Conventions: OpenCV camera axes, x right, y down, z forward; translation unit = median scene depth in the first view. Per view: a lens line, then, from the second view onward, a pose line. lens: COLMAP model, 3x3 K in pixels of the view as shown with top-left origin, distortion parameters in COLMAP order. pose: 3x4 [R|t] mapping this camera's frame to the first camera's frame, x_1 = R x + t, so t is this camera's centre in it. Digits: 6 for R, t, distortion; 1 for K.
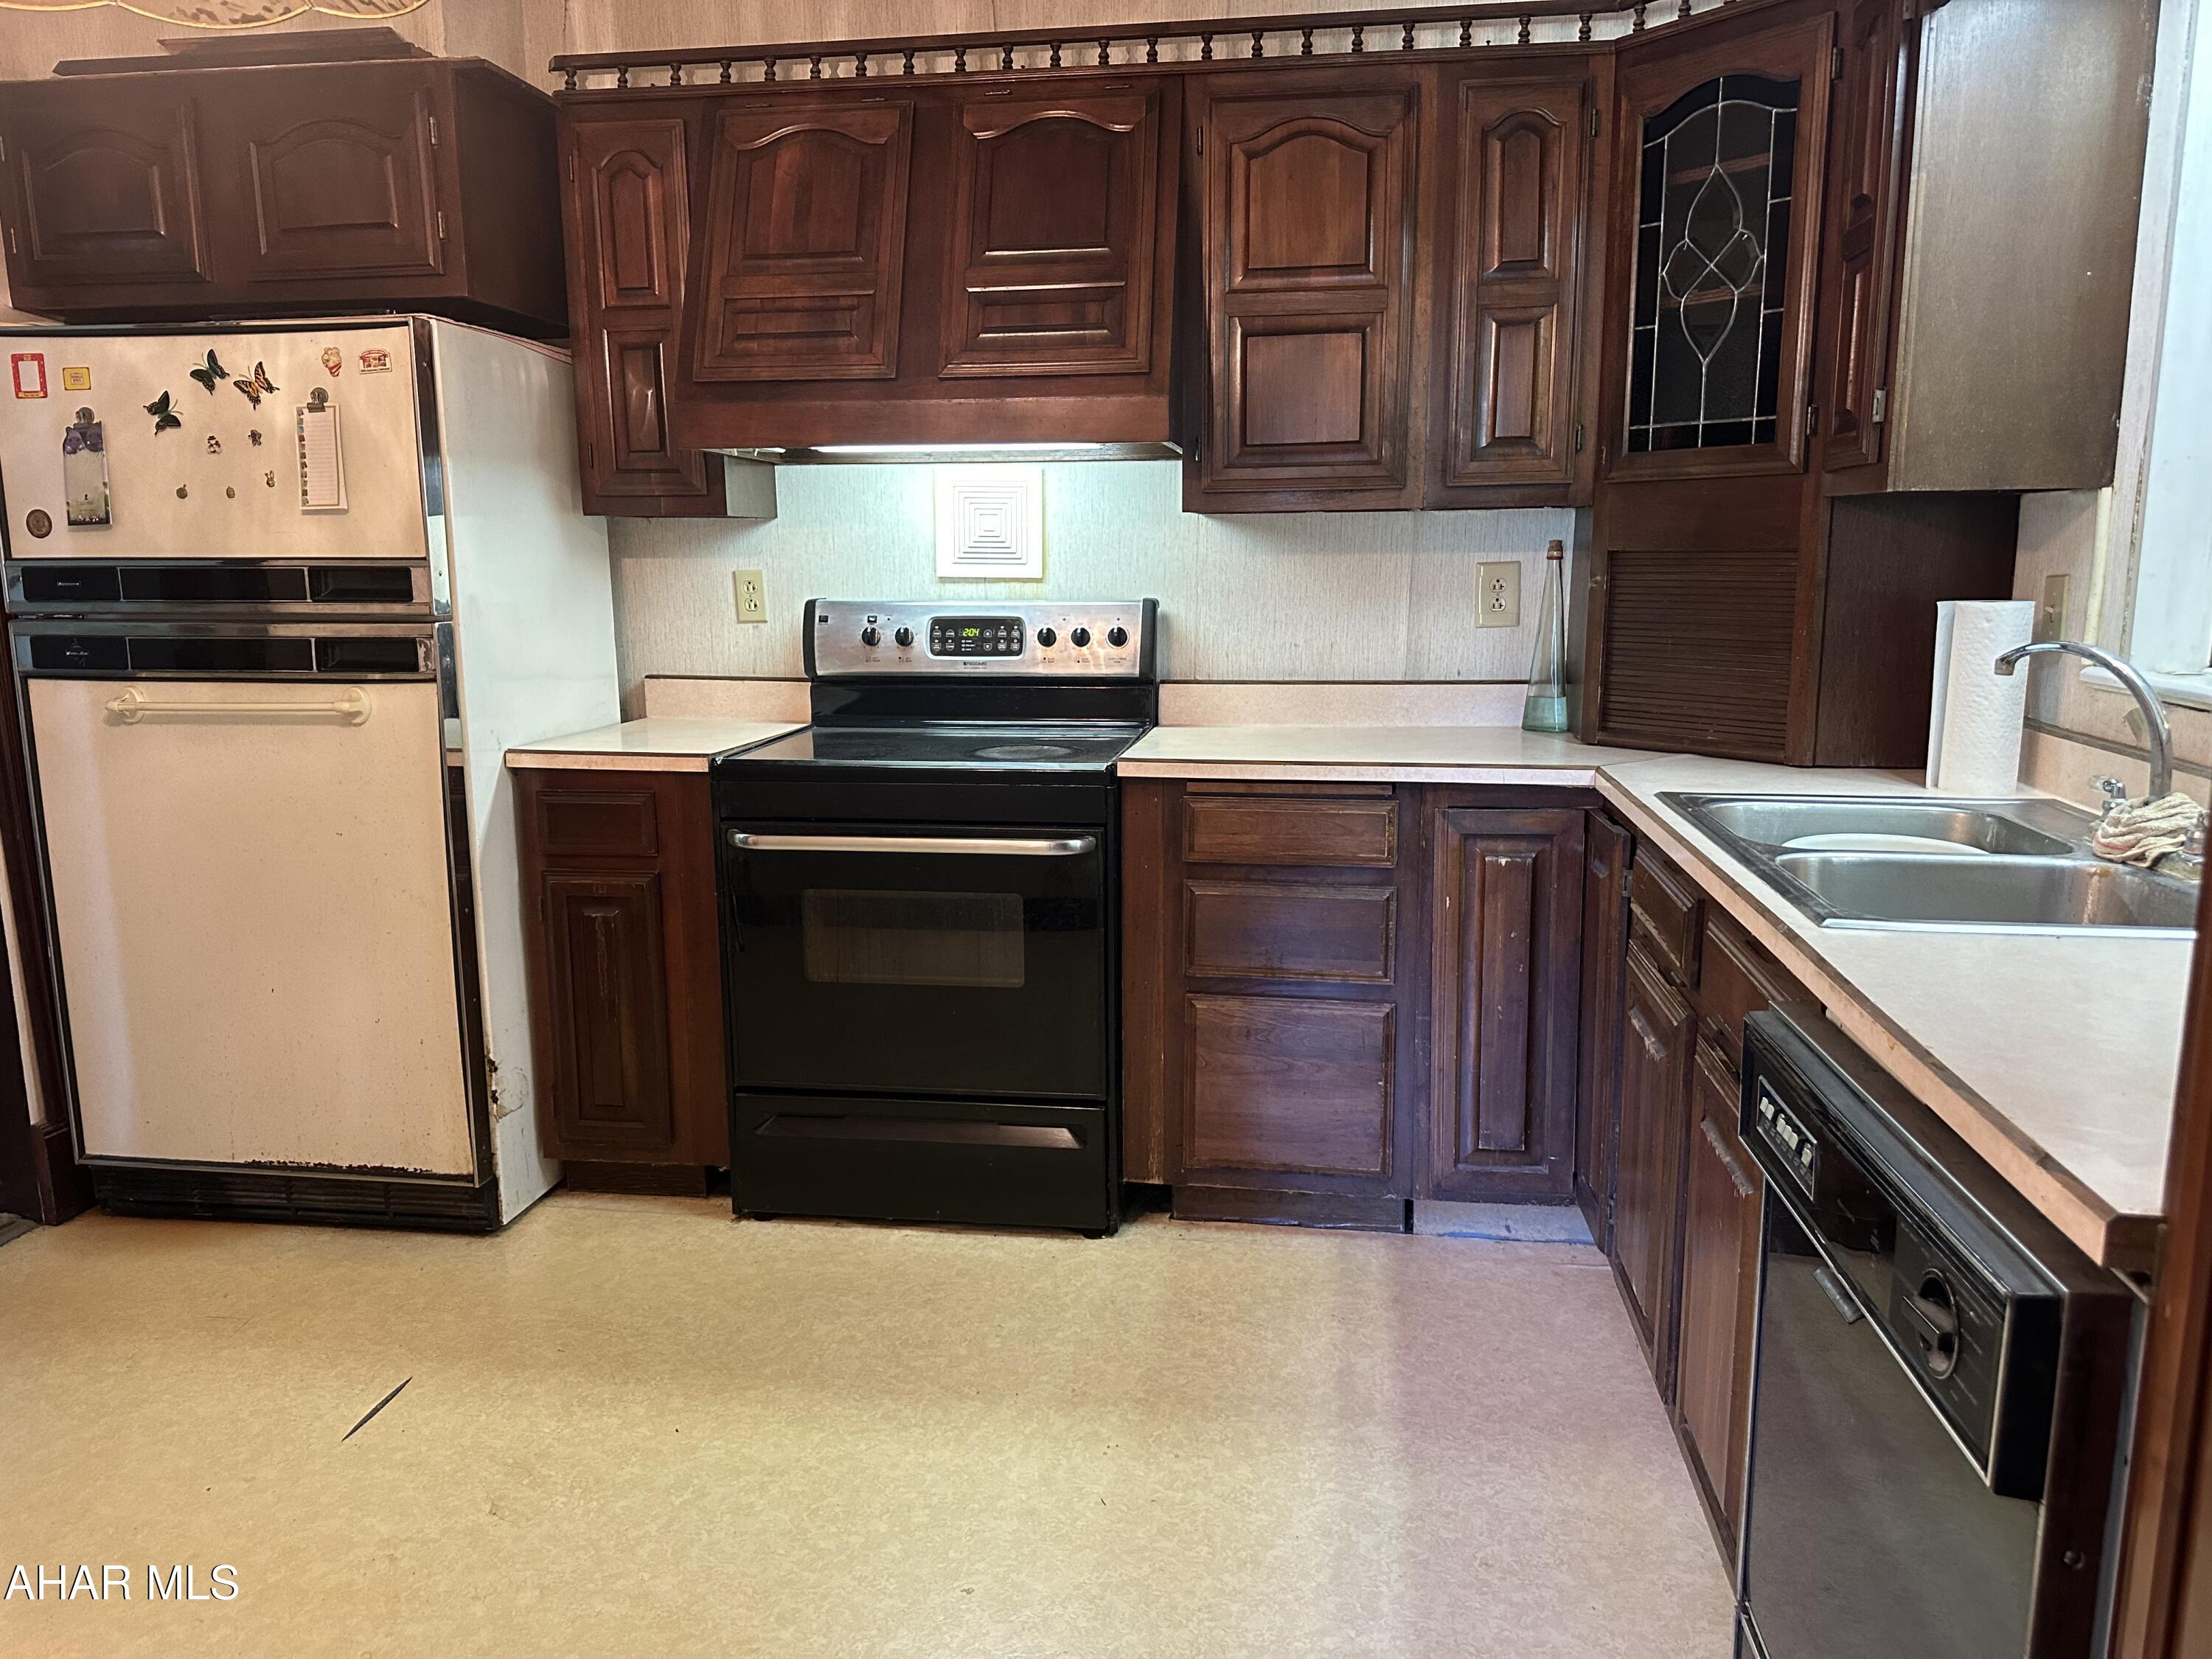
lens RADIAL K [[1538.7, 0, 1106.0], [0, 1538.7, 829.5], [0, 0, 1]] dist [0.022771, -0.000008]
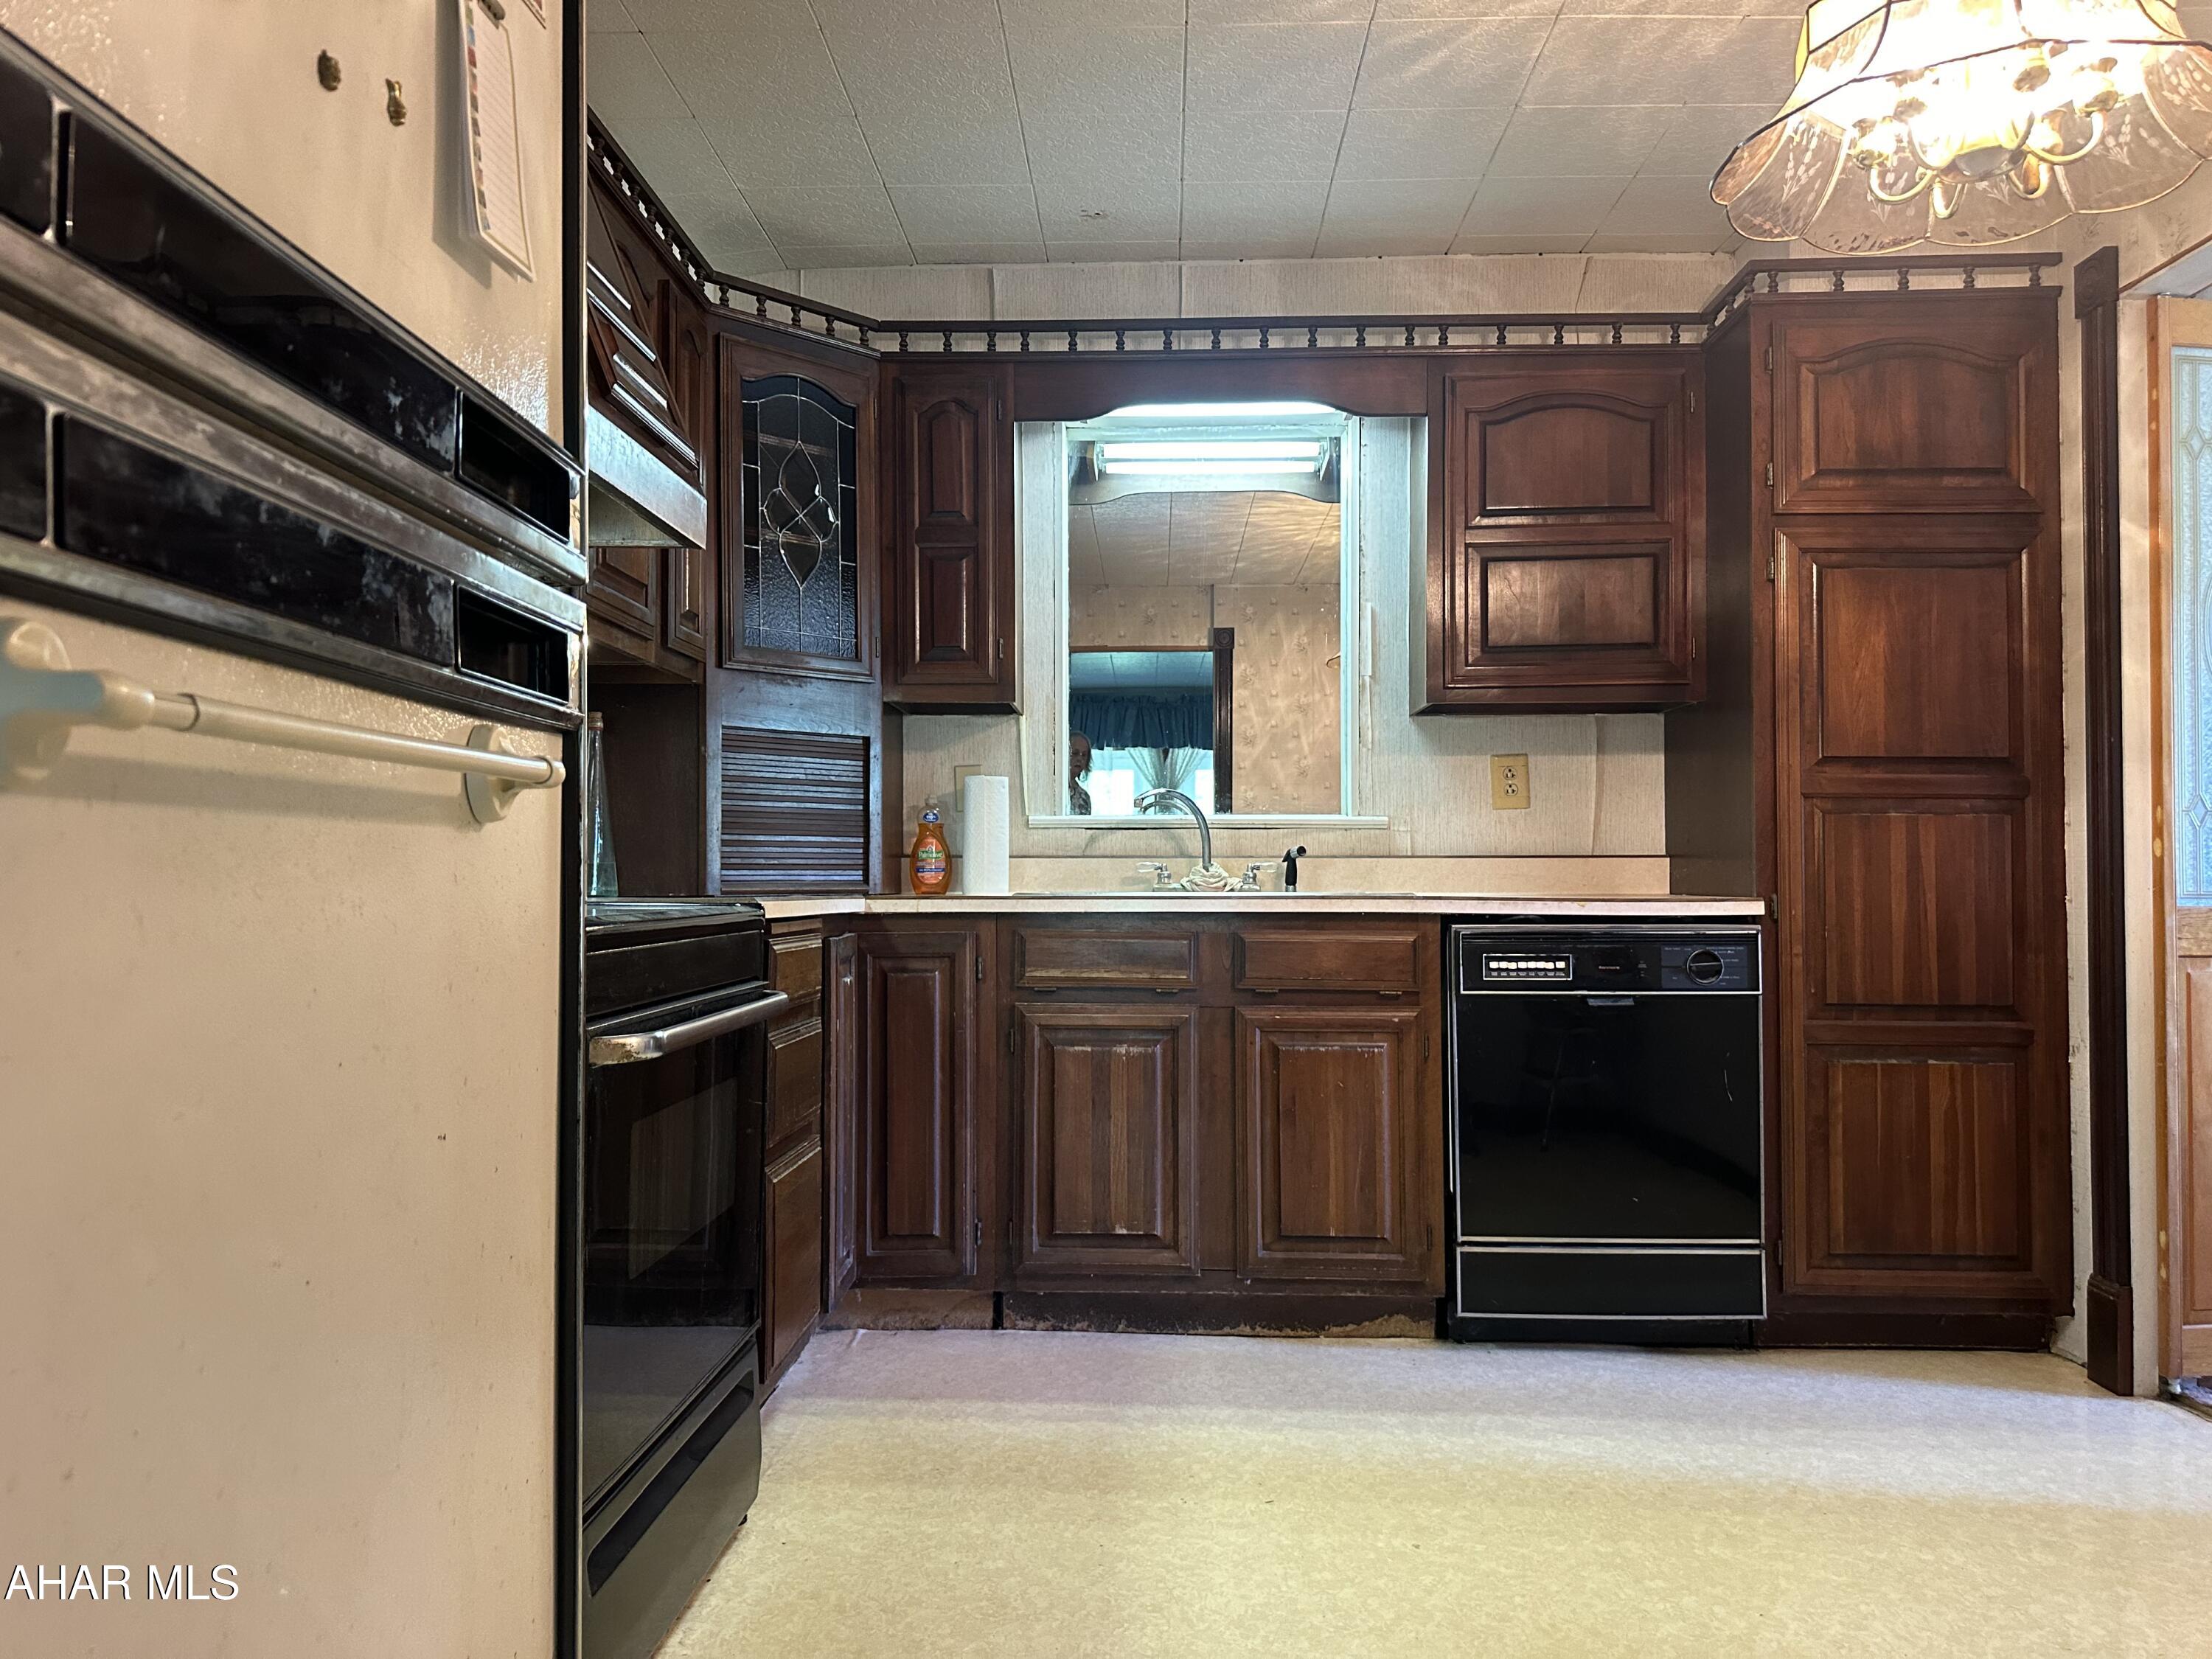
lens RADIAL K [[1546.7, 0, 1103.5], [0, 1546.7, 862.5], [0, 0, 1]] dist [0.123397, -0.173272]
pose [[-0.108555, 0.019145, 0.993906, -0.976390], [0.172010, 0.985095, -0.000188, -0.037509], [-0.979096, 0.170942, -0.110230, 1.003429]]
